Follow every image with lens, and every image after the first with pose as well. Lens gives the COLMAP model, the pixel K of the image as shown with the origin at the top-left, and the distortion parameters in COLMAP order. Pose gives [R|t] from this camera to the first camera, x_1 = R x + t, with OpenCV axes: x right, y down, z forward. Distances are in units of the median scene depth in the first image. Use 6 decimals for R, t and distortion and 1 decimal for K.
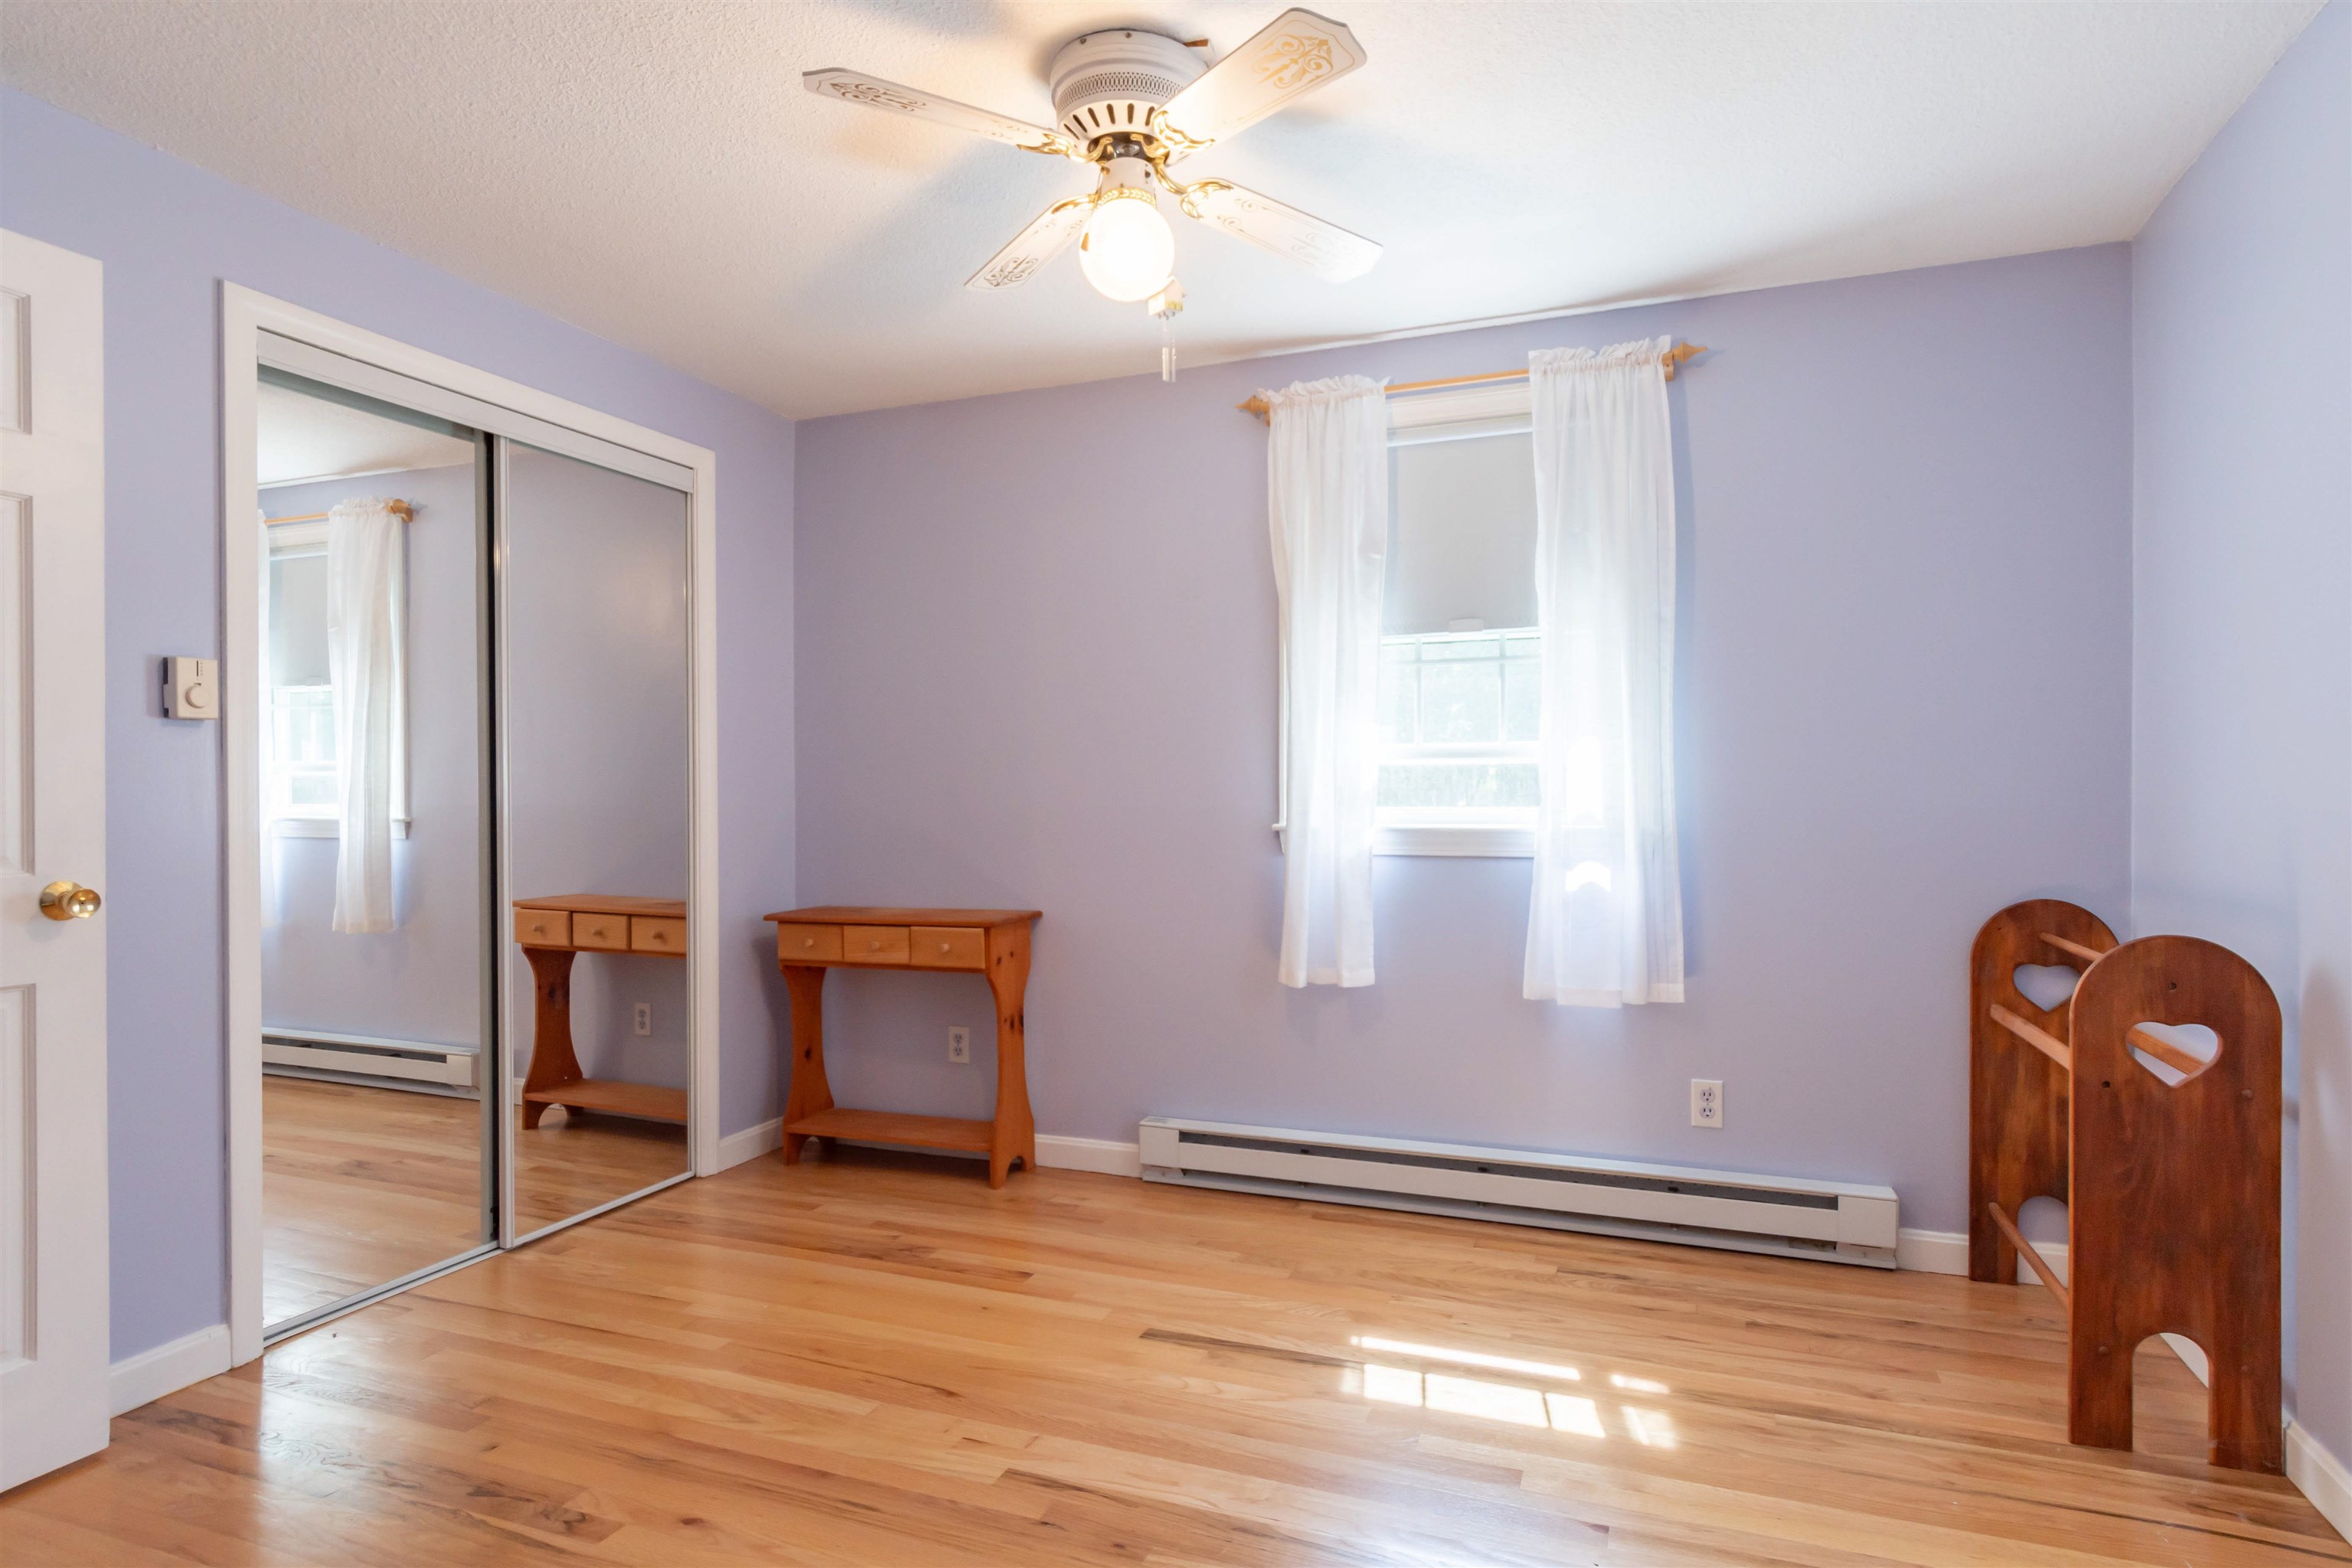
lens RADIAL K [[1246.6, 0, 1170.1], [0, 1246.6, 799.9], [0, 0, 1]] dist [0.002061, 0.000280]
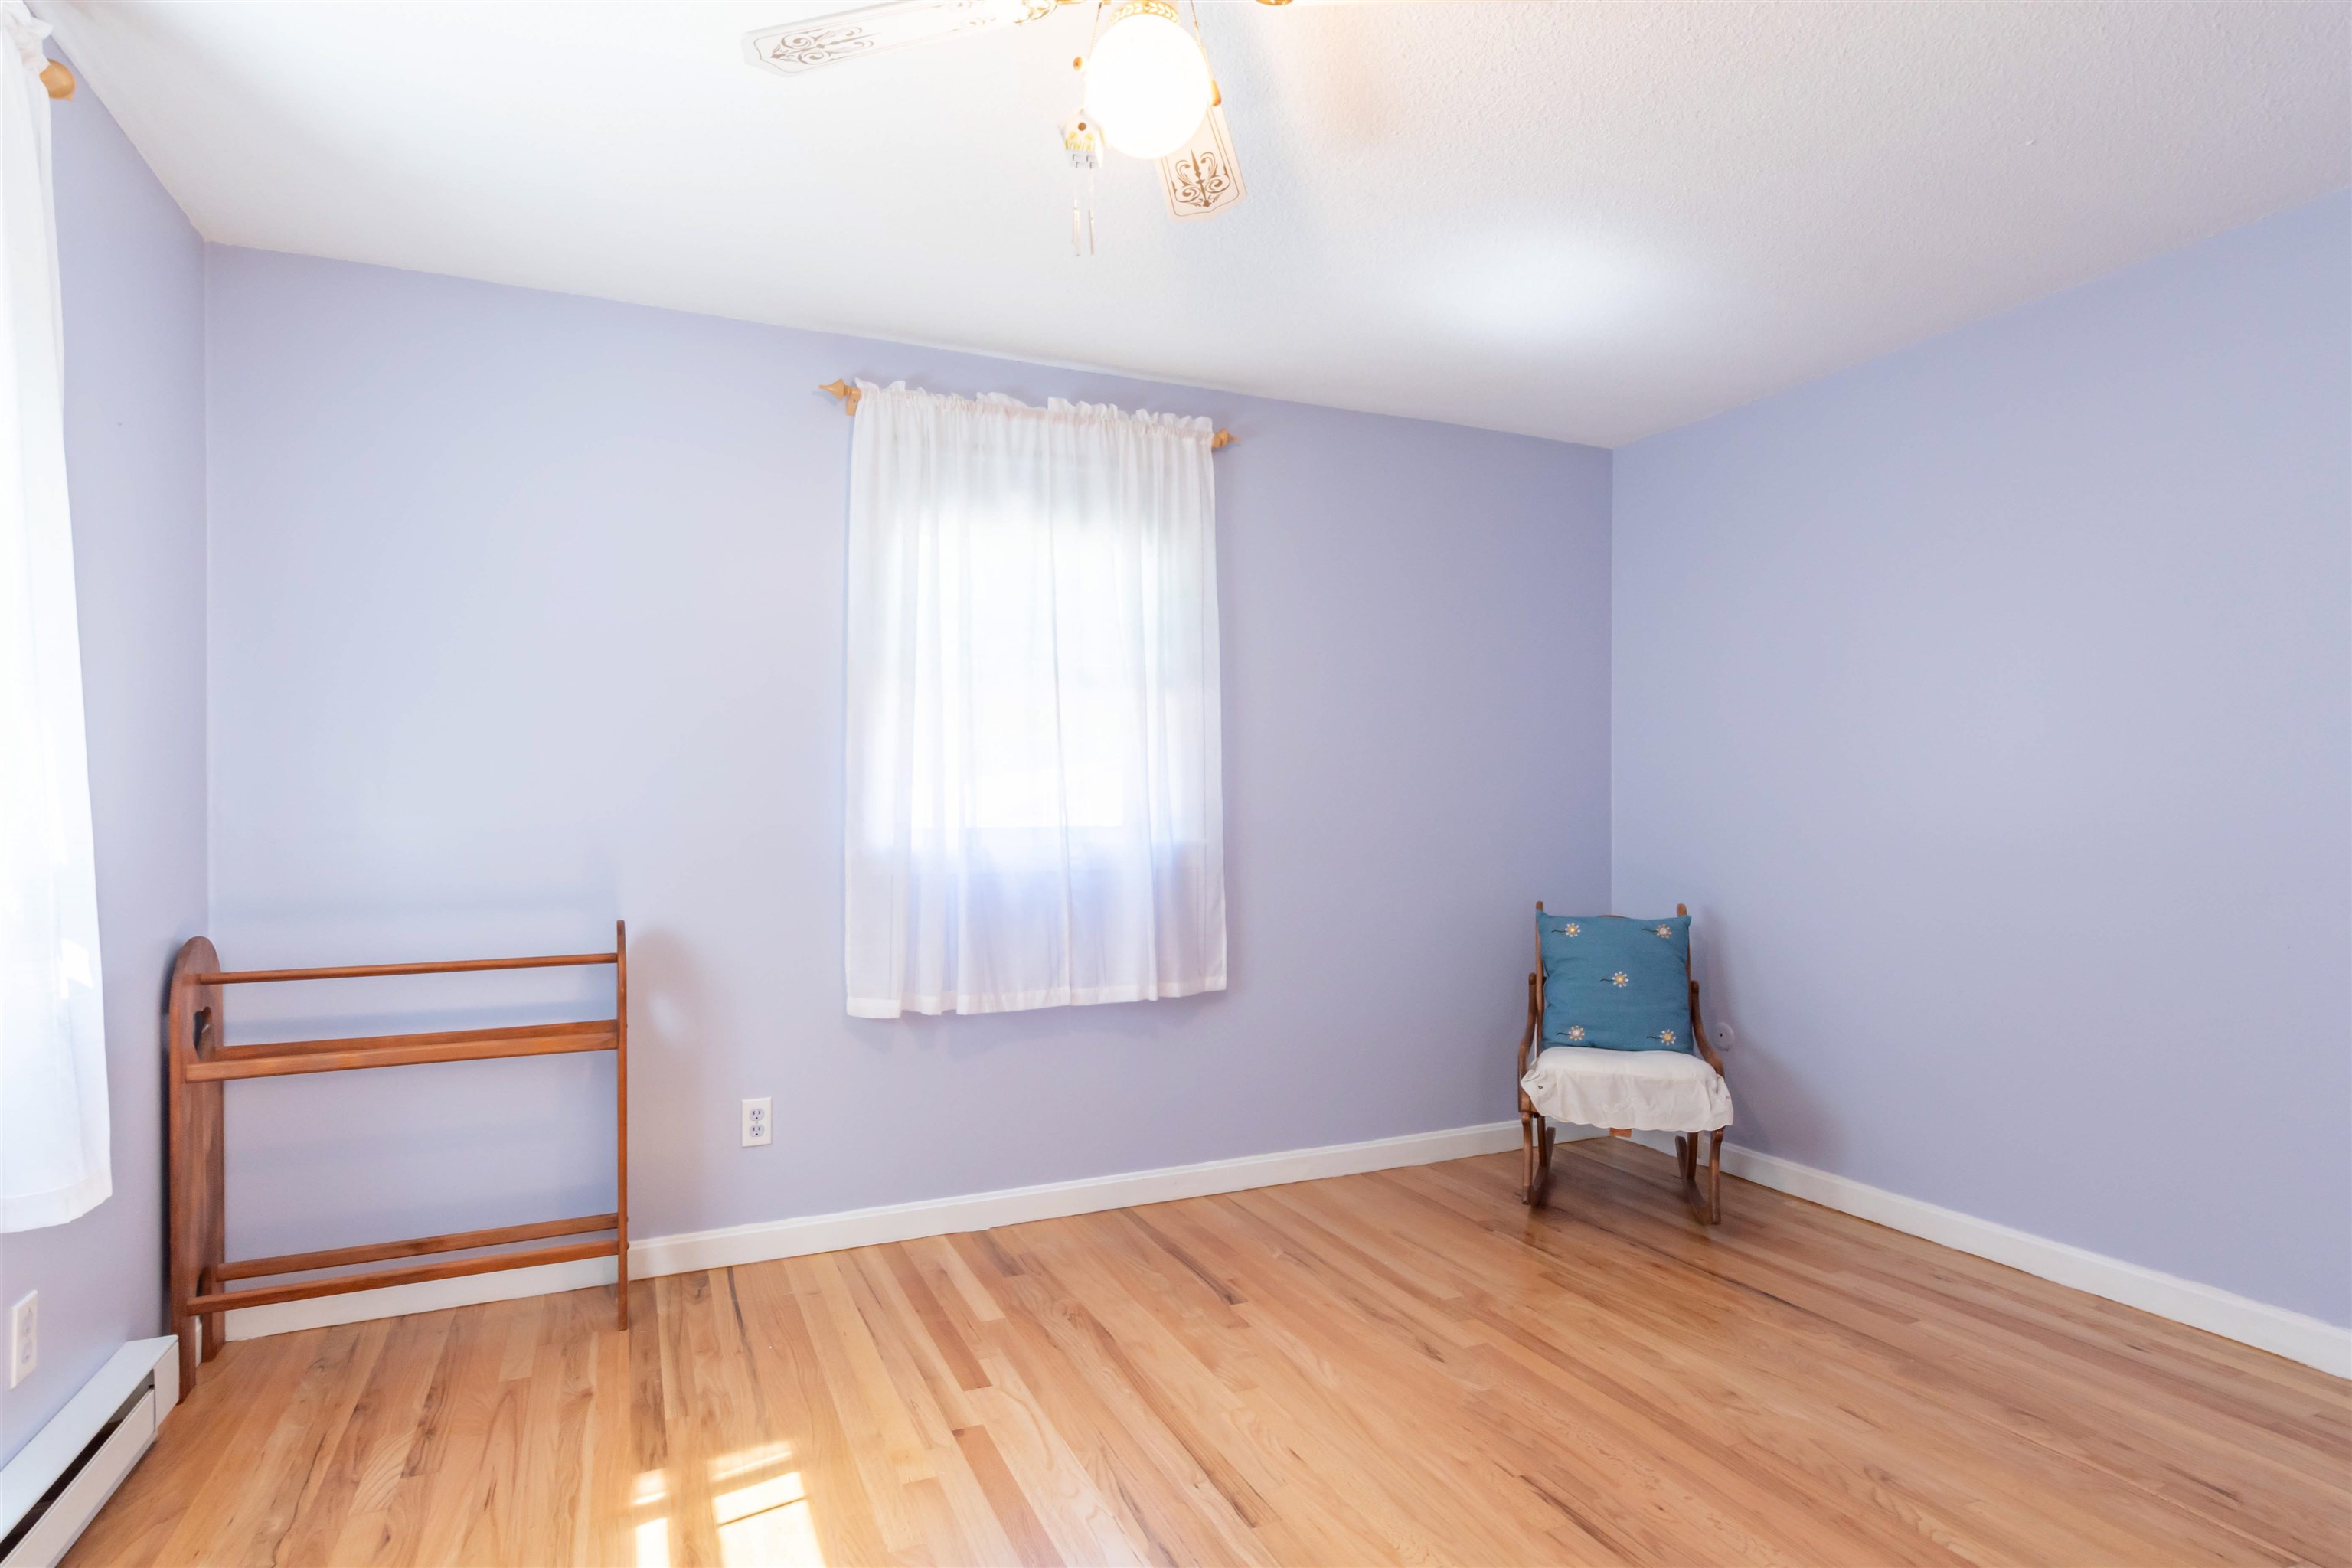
lens RADIAL K [[1246.6, 0, 1170.1], [0, 1246.6, 799.9], [0, 0, 1]] dist [0.002061, 0.000280]
pose [[-0.706715, -0.001489, 0.707497, -0.561759], [0.005918, 0.999950, 0.008016, -0.035210], [-0.707474, 0.009852, -0.706671, 1.456898]]
